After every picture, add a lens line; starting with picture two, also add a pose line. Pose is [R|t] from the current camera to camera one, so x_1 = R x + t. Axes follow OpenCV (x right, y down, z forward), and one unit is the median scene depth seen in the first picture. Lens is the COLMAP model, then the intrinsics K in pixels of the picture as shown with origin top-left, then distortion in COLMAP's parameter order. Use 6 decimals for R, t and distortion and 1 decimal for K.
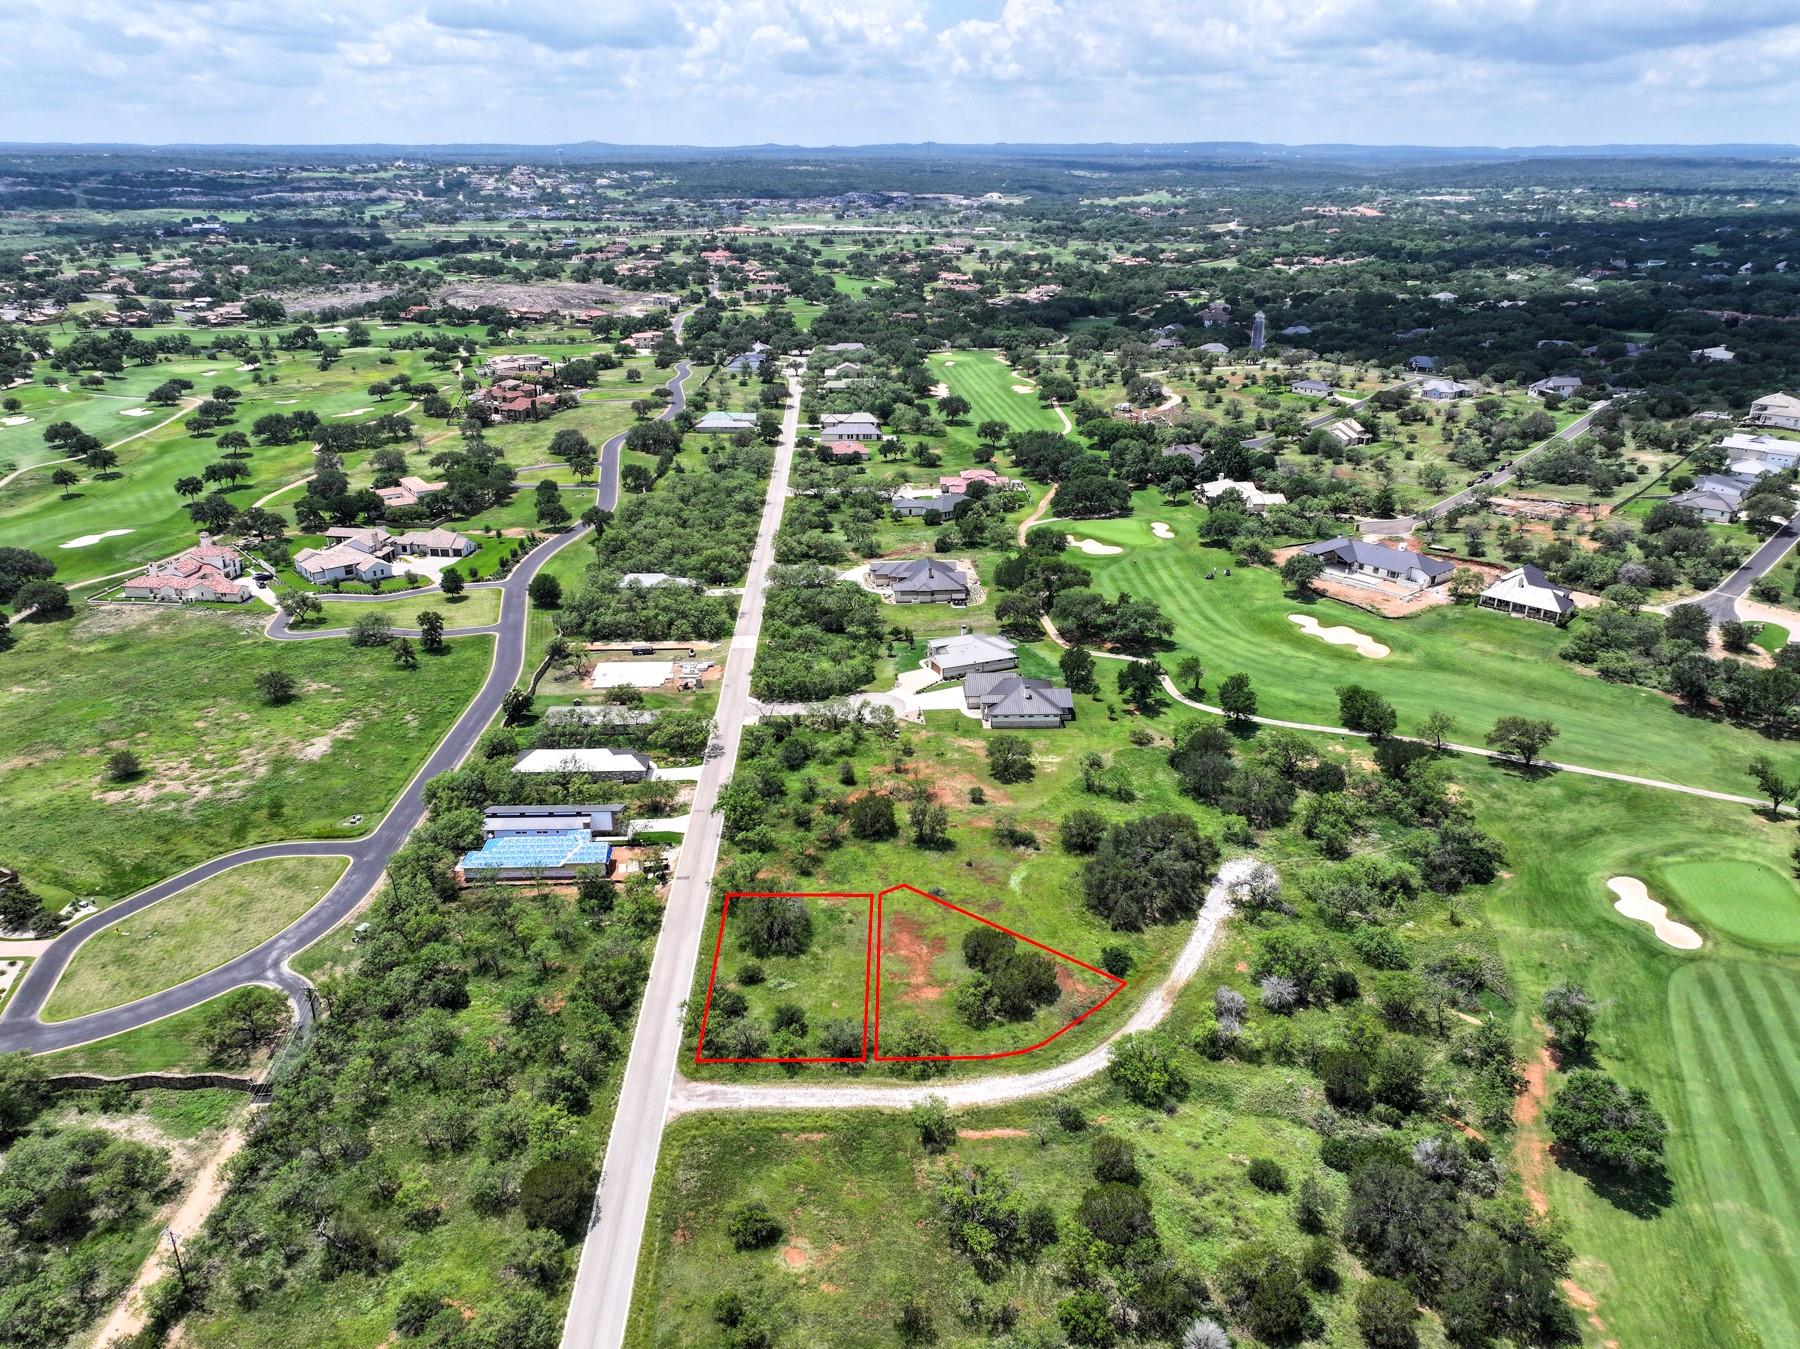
lens RADIAL K [[1259.3, 0, 900.0], [0, 1259.3, 674.5], [0, 0, 1]] dist [0.003665, -0.002685]
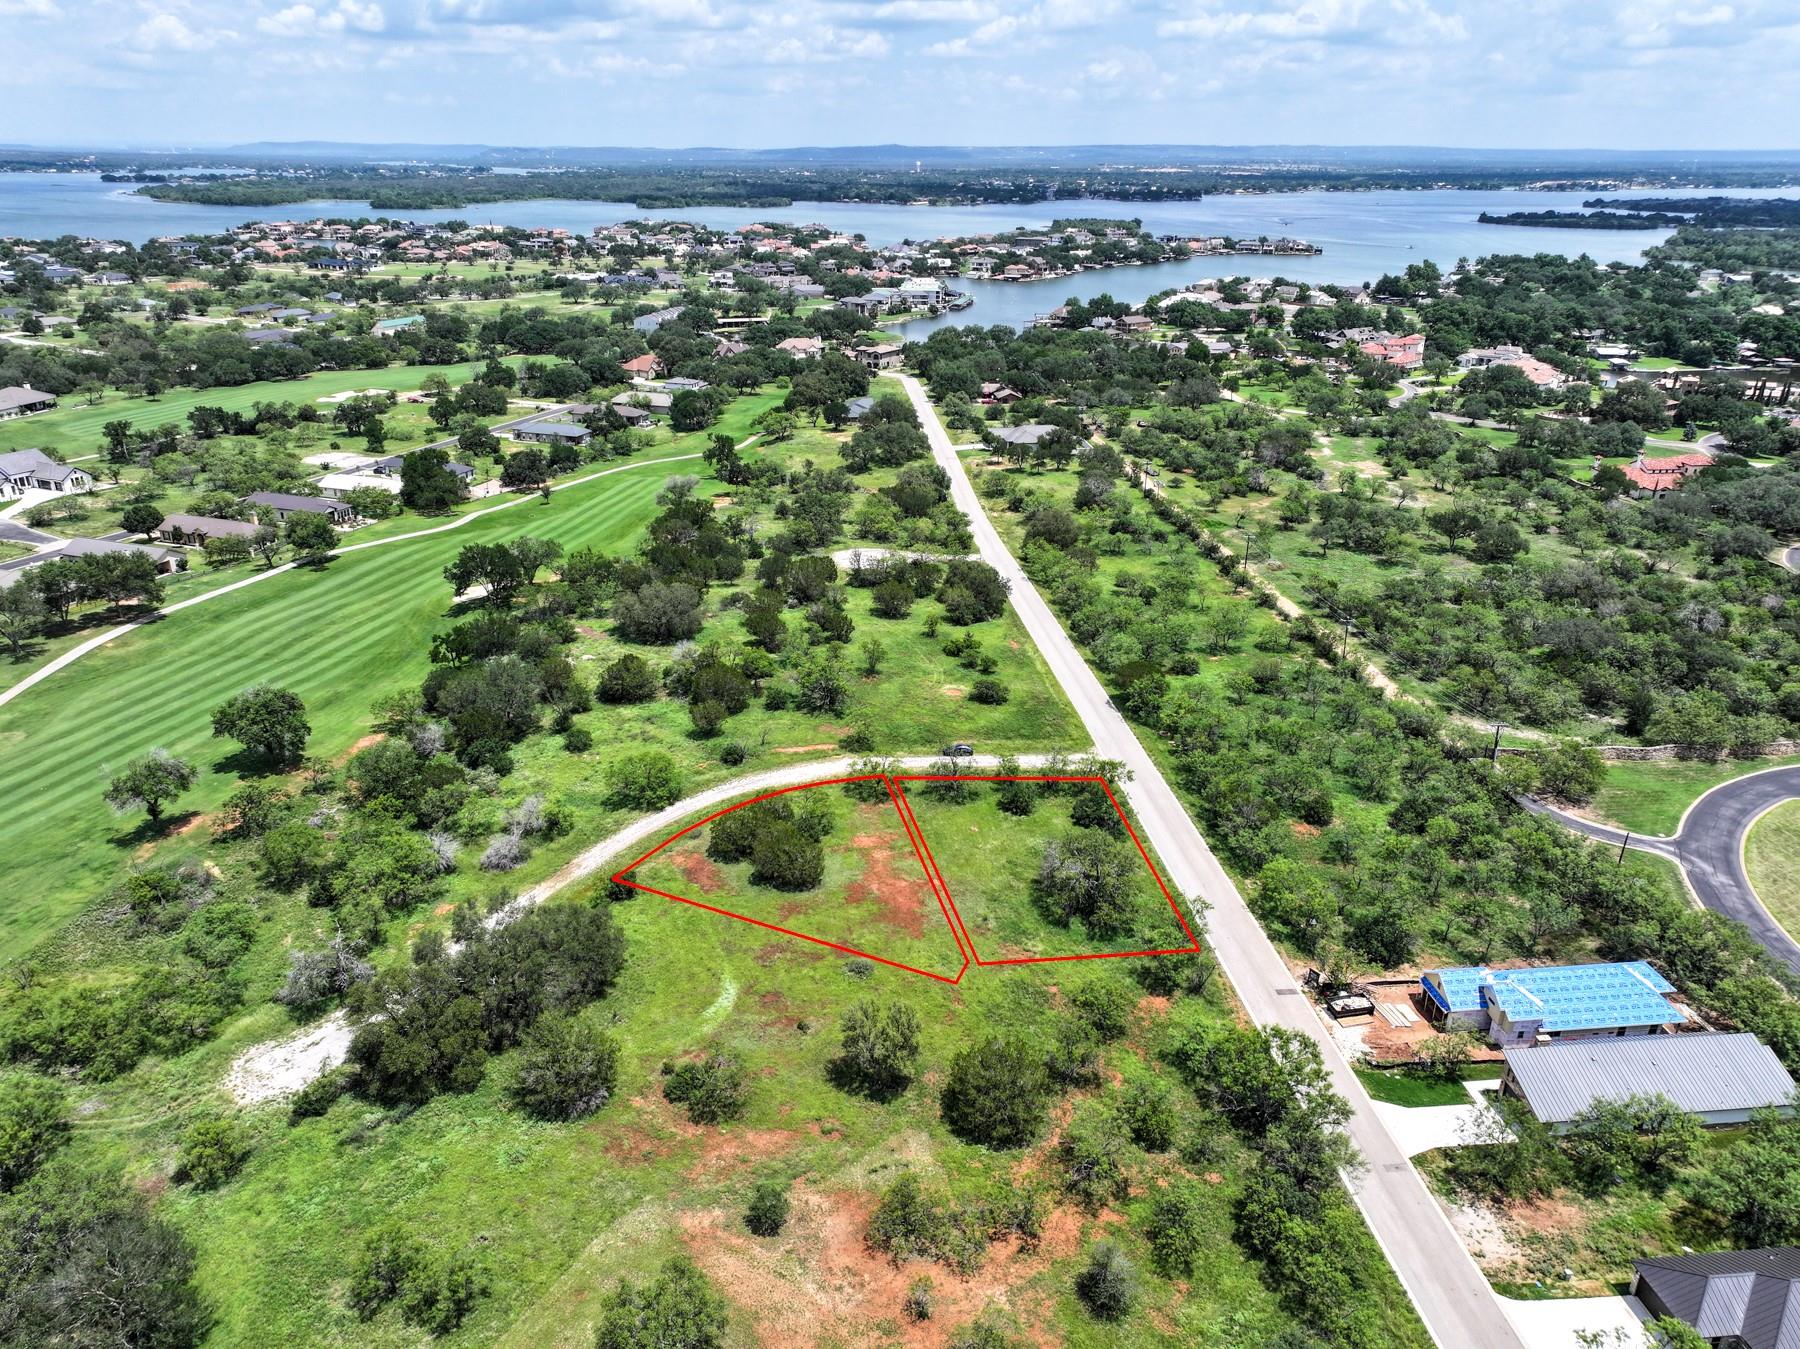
lens RADIAL K [[1259.3, 0, 900.0], [0, 1259.3, 674.5], [0, 0, 1]] dist [0.003665, -0.002685]
pose [[-0.997822, 0.016462, -0.063884, 0.057396], [-0.033466, 0.708210, 0.705209, -0.452822], [0.056852, 0.705810, -0.706116, 1.645620]]
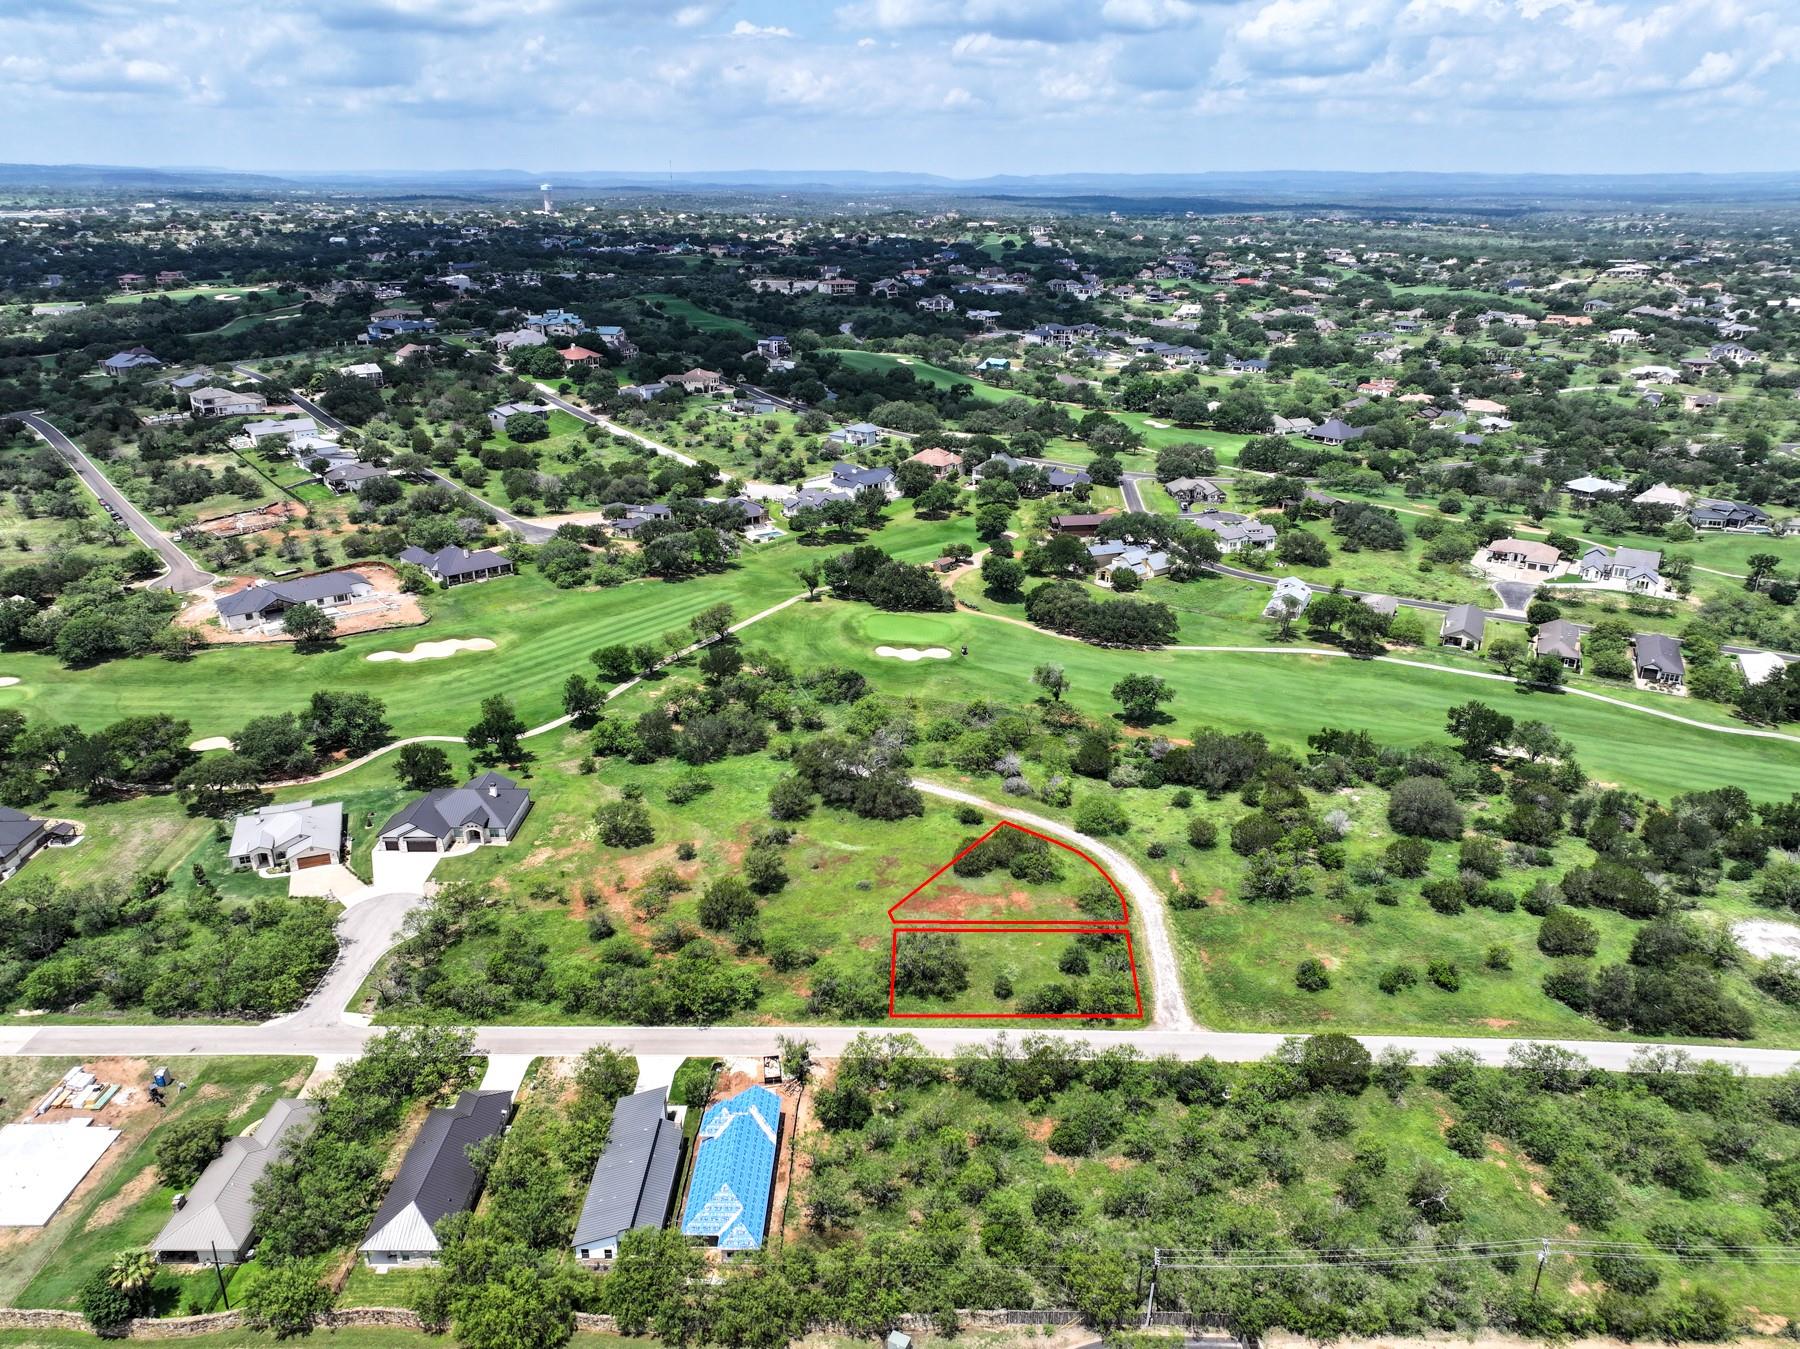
lens RADIAL K [[1259.3, 0, 900.0], [0, 1259.3, 674.5], [0, 0, 1]] dist [0.003665, -0.002685]
pose [[0.054282, -0.368328, 0.928110, -1.066937], [0.377674, 0.868003, 0.322385, -0.367681], [-0.924346, 0.333024, 0.186225, 0.887078]]
